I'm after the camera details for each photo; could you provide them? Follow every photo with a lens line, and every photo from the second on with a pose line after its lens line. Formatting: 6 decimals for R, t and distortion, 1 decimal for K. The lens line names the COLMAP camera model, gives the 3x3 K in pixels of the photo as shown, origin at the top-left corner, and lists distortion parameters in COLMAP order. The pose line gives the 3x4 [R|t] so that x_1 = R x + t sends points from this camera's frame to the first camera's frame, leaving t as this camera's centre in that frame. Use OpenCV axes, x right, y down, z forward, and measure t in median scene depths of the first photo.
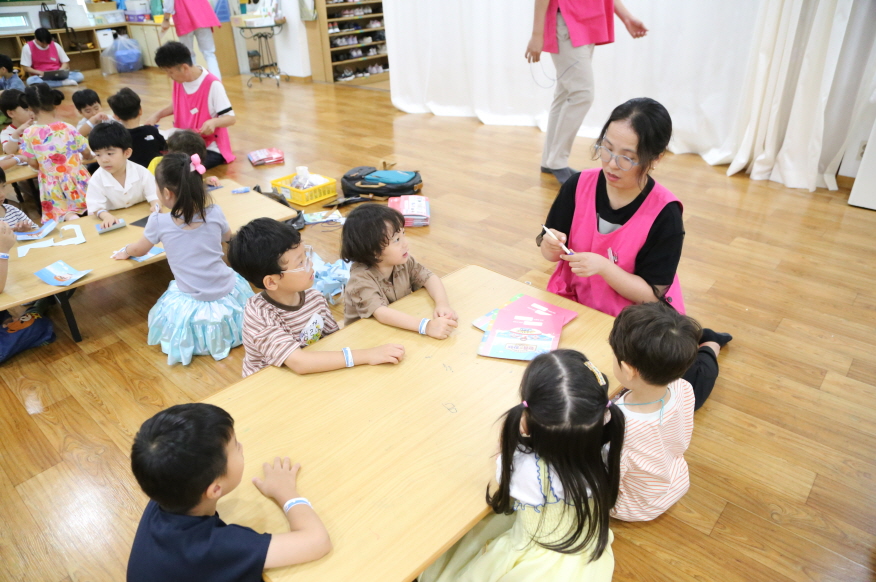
lens RADIAL K [[595.4, 0, 434.9], [0, 595.4, 291.1], [0, 0, 1]] dist [-0.117099, 0.059412]
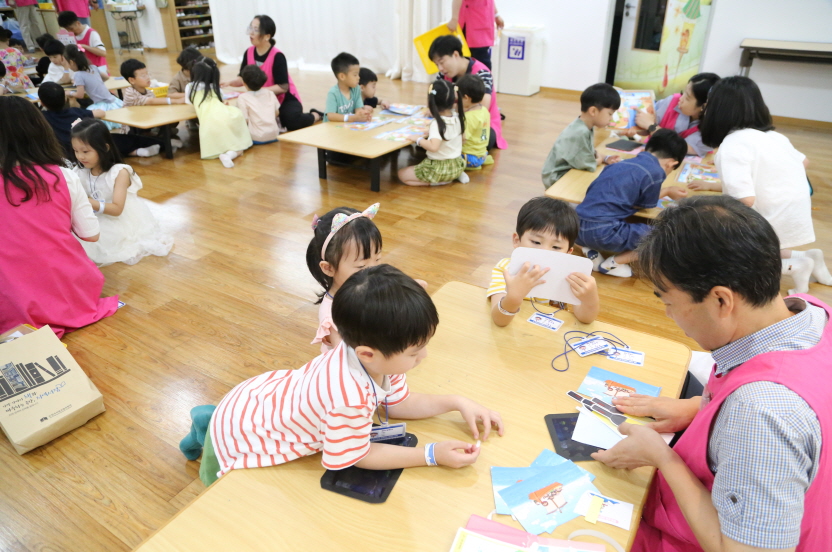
lens RADIAL K [[565.4, 0, 413.1], [0, 565.4, 276.1], [0, 0, 1]] dist [-0.117099, 0.059412]
pose [[0.984269, -0.058997, 0.166536, 0.126220], [0.060165, 0.998186, -0.001974, 0.227108], [-0.166117, 0.011962, 0.986033, -0.401055]]
